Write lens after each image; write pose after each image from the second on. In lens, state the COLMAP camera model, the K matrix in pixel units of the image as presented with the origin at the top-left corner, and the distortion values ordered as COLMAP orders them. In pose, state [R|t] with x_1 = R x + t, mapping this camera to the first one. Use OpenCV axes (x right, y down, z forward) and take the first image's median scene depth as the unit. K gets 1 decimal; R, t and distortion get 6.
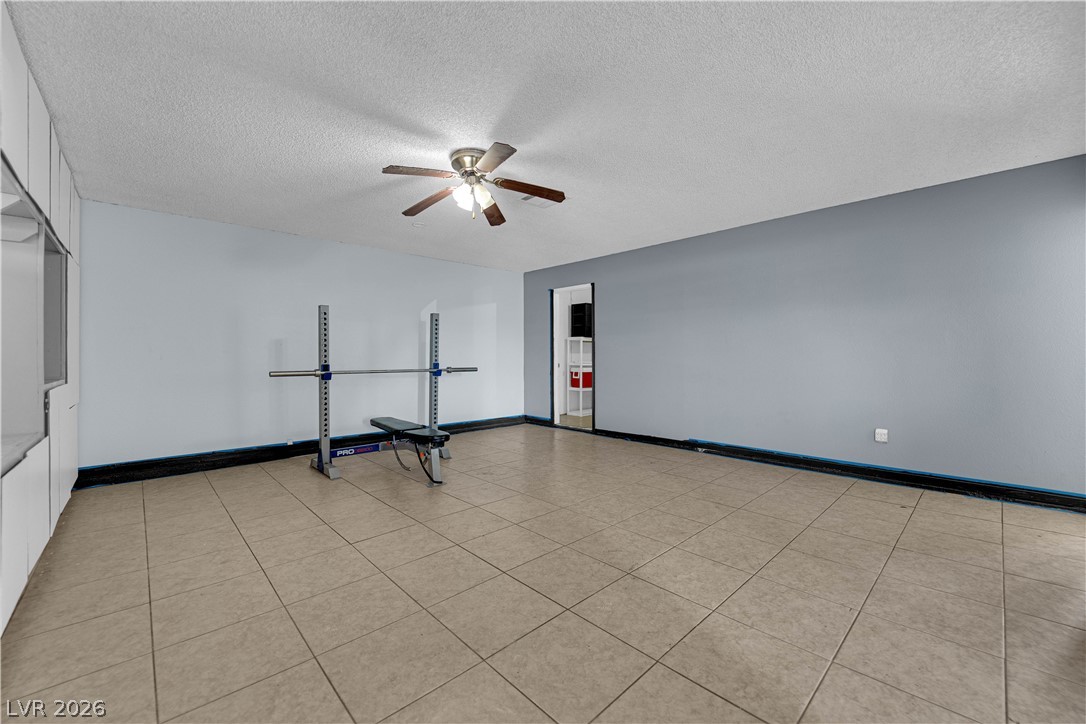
lens RADIAL K [[434.9, 0, 544.9], [0, 434.9, 359.6], [0, 0, 1]] dist [-0.006007, -0.000116]
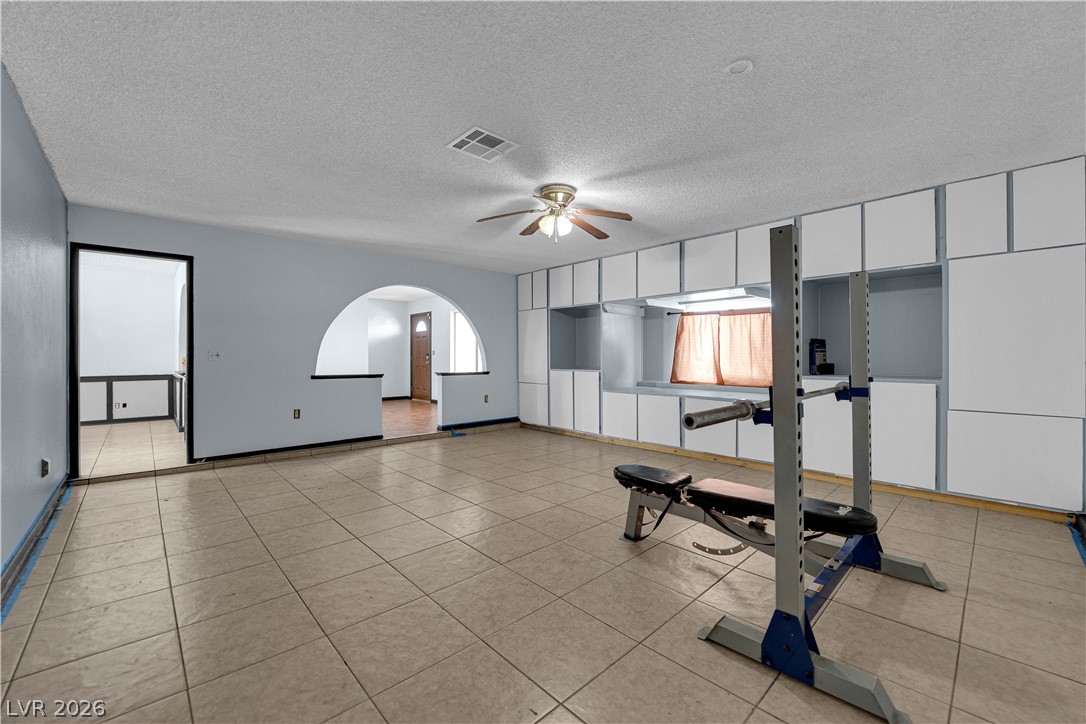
lens RADIAL K [[434.9, 0, 543.4], [0, 434.9, 353.9], [0, 0, 1]] dist [-0.006007, -0.000116]
pose [[-0.999991, 0.003110, 0.003002, -0.133173], [0.003114, 0.999994, 0.001164, -0.025142], [-0.002998, 0.001173, -0.999995, 2.201736]]
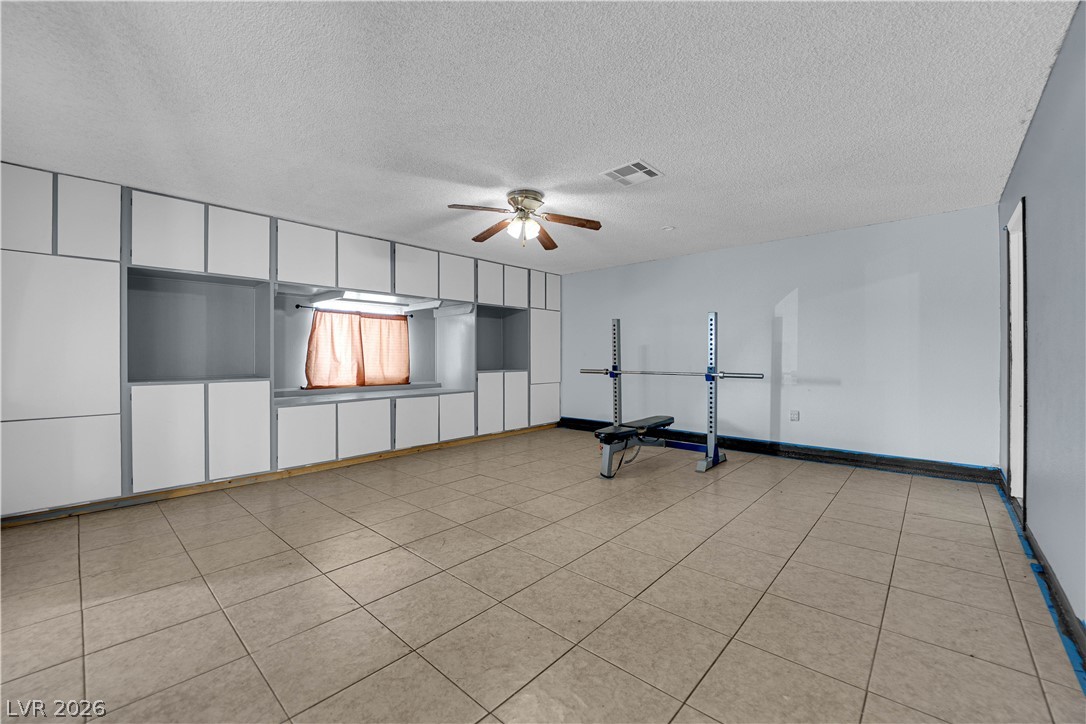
lens RADIAL K [[434.9, 0, 544.6], [0, 434.9, 358.0], [0, 0, 1]] dist [-0.006007, -0.000116]
pose [[0.071395, 0.004844, -0.997436, 1.053160], [-0.004495, 0.999980, 0.004535, -0.021879], [0.997438, 0.004159, 0.071416, 0.979592]]
